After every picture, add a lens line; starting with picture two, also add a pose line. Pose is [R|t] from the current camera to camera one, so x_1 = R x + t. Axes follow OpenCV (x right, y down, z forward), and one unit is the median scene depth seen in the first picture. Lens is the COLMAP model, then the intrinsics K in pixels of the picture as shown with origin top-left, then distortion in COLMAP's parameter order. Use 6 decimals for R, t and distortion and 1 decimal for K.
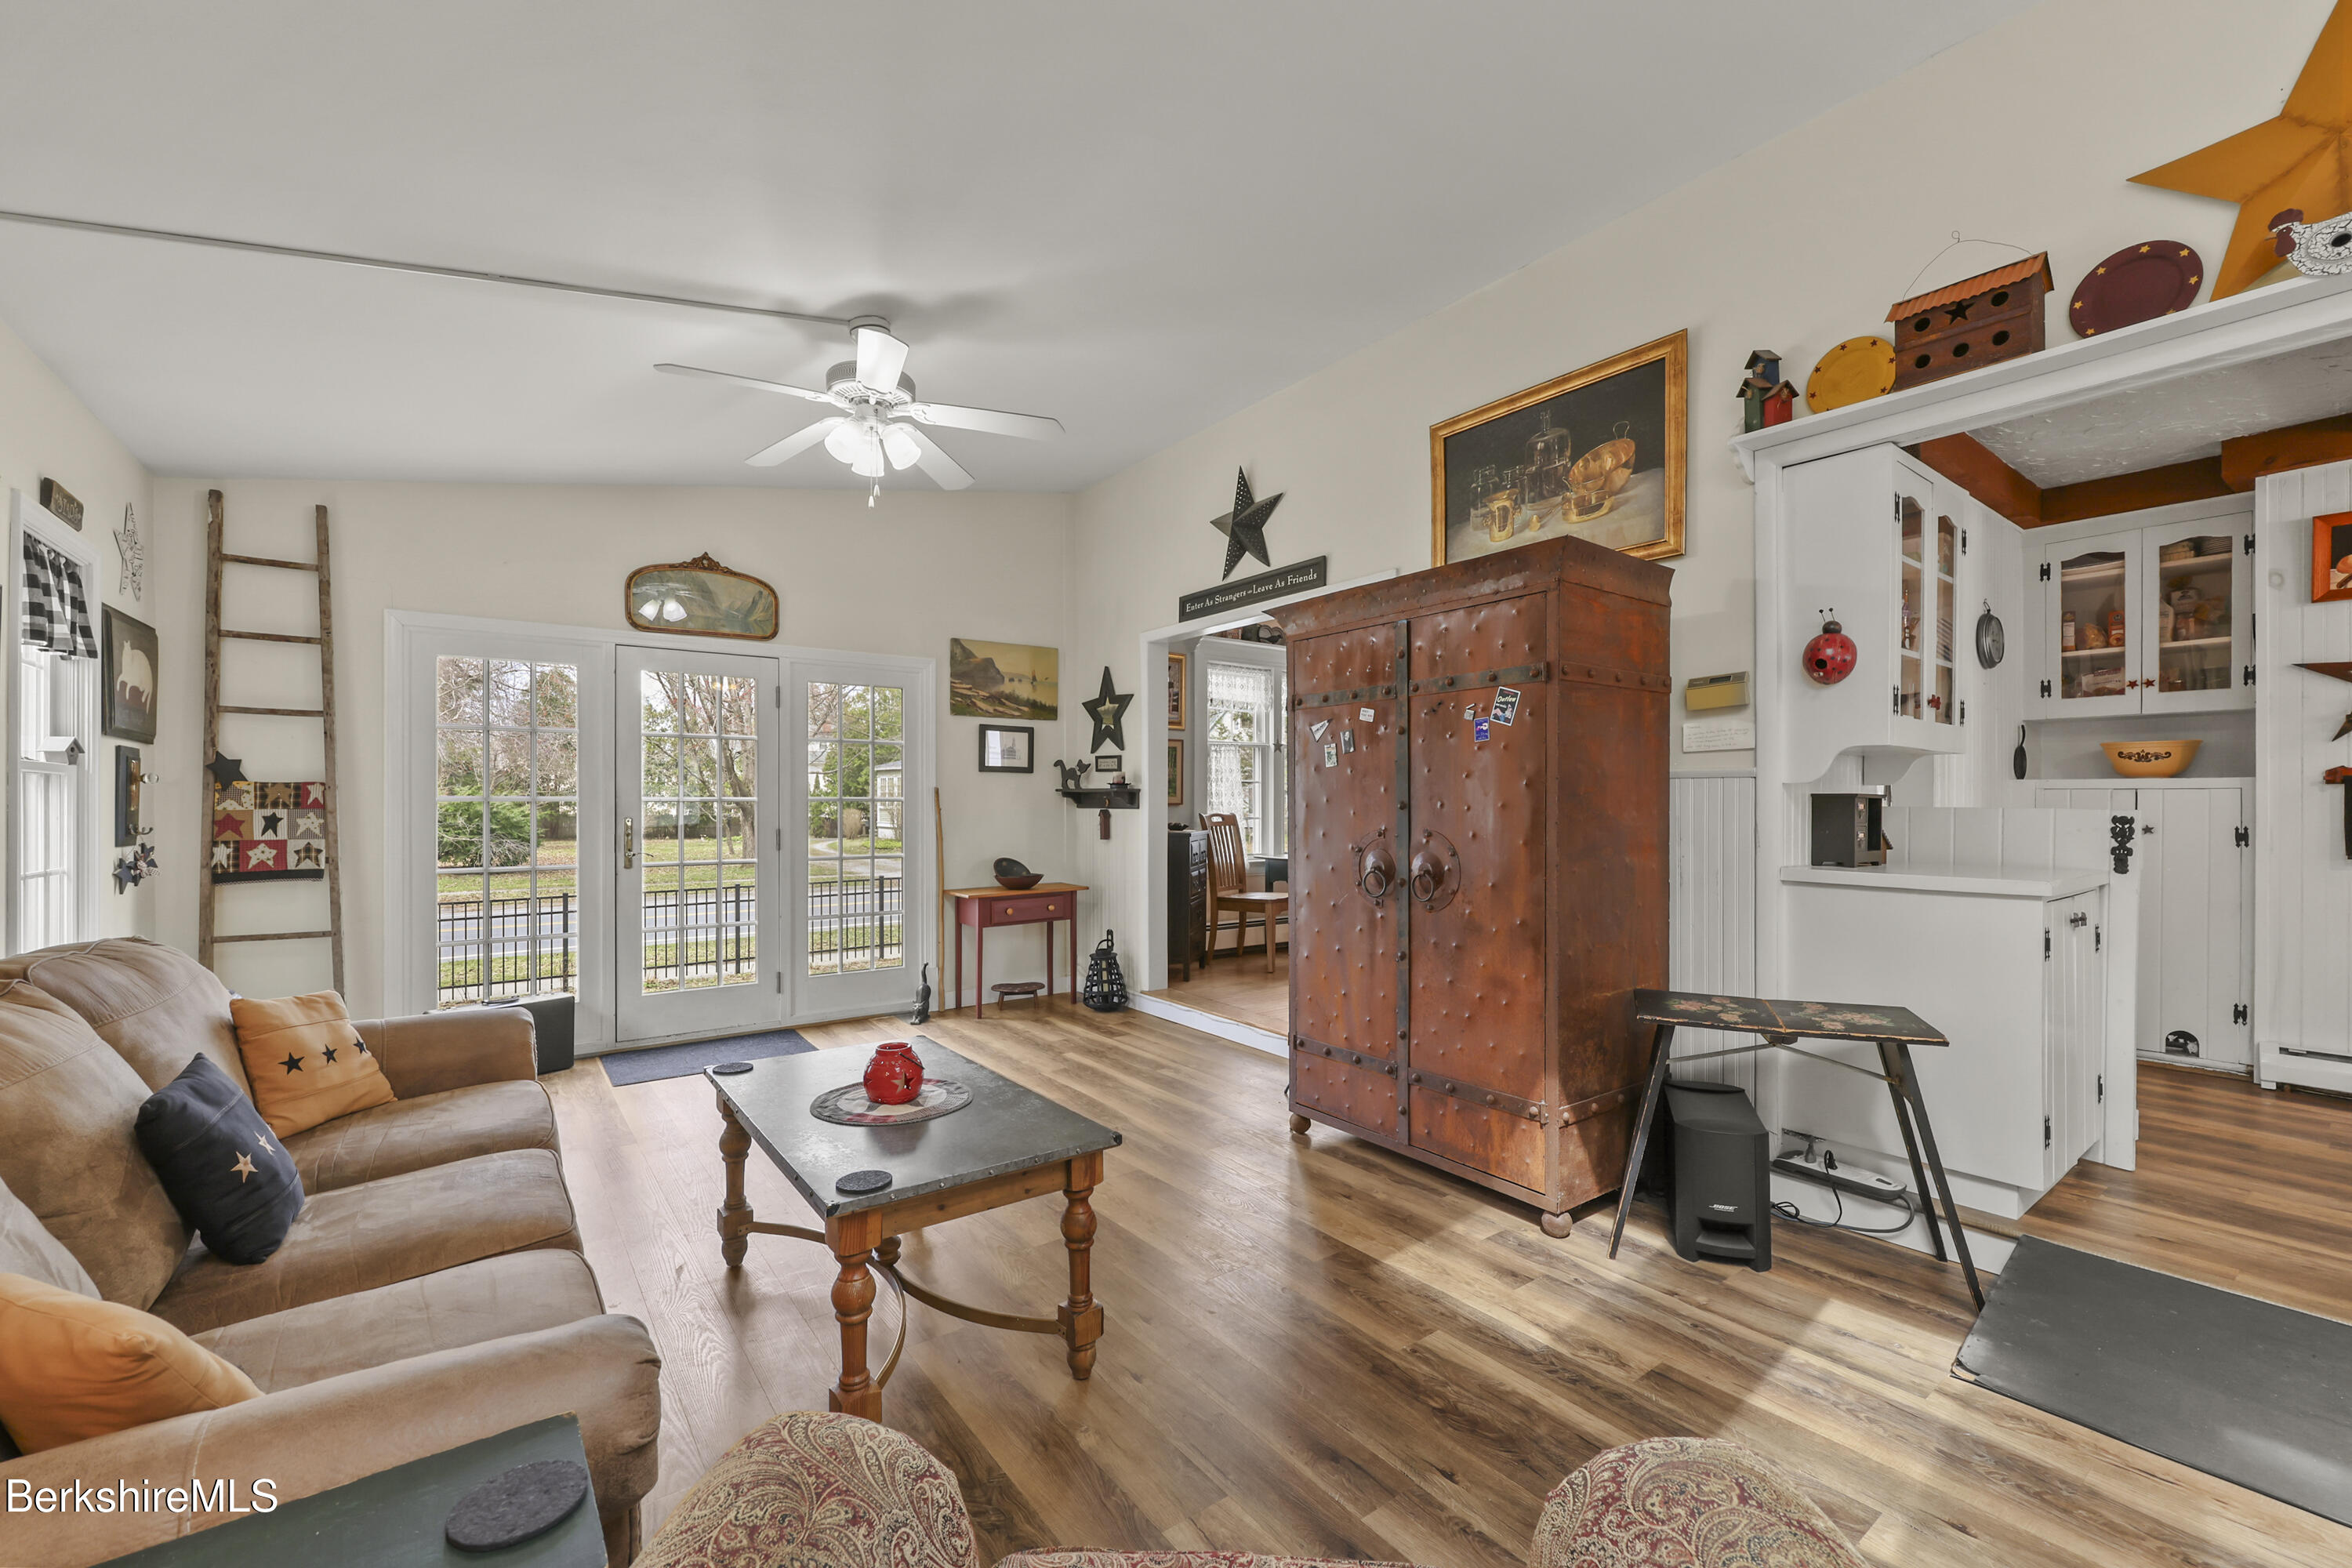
lens RADIAL K [[959.1, 0, 1182.0], [0, 959.1, 791.4], [0, 0, 1]] dist [0.002689, -0.000877]
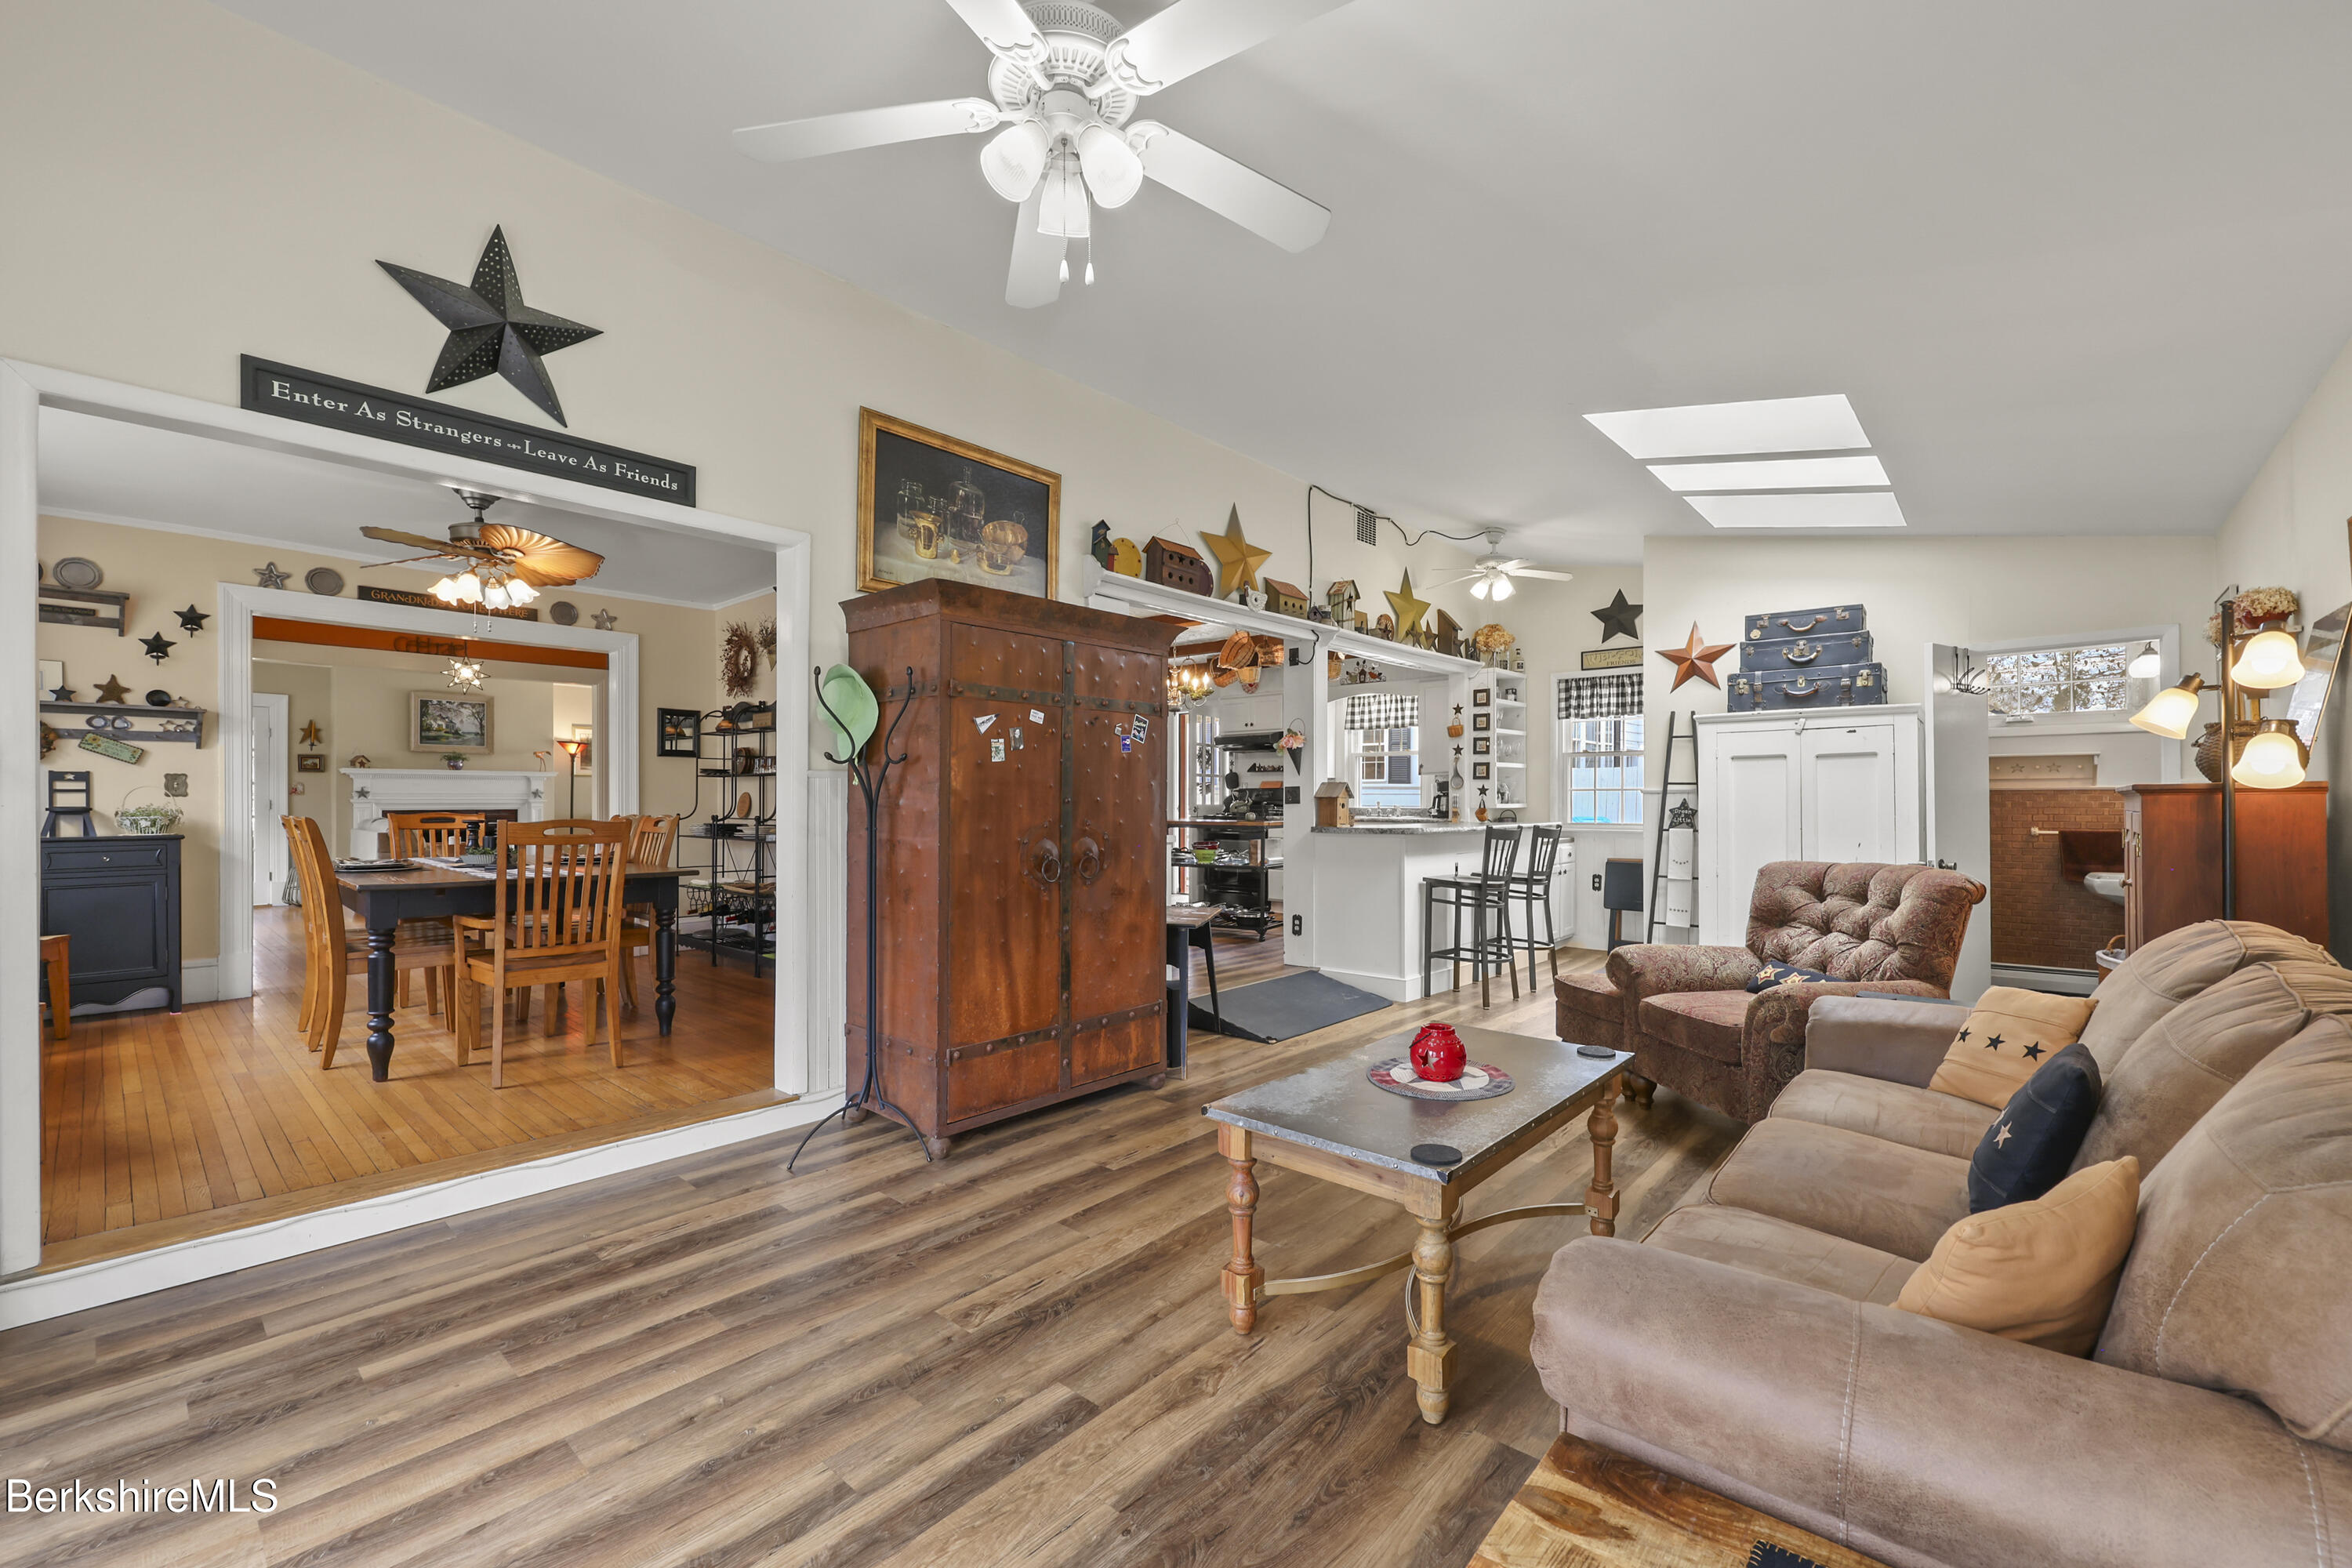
lens RADIAL K [[959.1, 0, 1176.7], [0, 959.1, 799.8], [0, 0, 1]] dist [0.002689, -0.000877]
pose [[-0.197206, 0.001115, 0.980361, -0.752036], [-0.012498, 0.999915, -0.003651, 0.013574], [-0.980282, -0.012972, -0.197175, 0.884552]]
